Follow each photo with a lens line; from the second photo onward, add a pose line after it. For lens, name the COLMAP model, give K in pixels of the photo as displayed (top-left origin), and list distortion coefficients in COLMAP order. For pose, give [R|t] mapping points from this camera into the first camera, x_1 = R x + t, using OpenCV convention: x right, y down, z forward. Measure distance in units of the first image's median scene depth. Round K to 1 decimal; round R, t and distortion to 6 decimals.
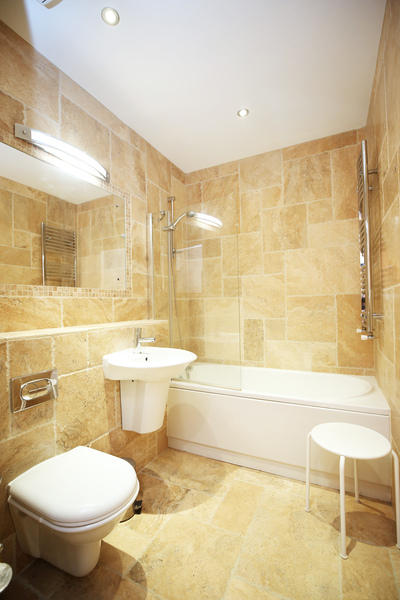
lens RADIAL K [[279.2, 0, 197.5], [0, 279.2, 293.8], [0, 0, 1]] dist [-0.011123, 0.003020]
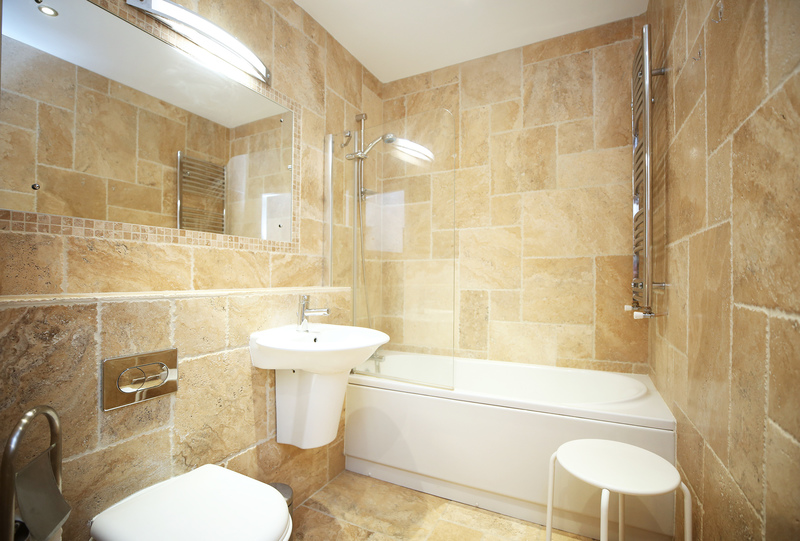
lens RADIAL K [[372.2, 0, 400.4], [0, 372.2, 275.8], [0, 0, 1]] dist [-0.011123, 0.003020]
pose [[0.999631, 0.026987, 0.002987, 0.015915], [-0.027034, 0.999491, 0.016929, 0.052741], [-0.002528, -0.017004, 0.999852, 0.090579]]
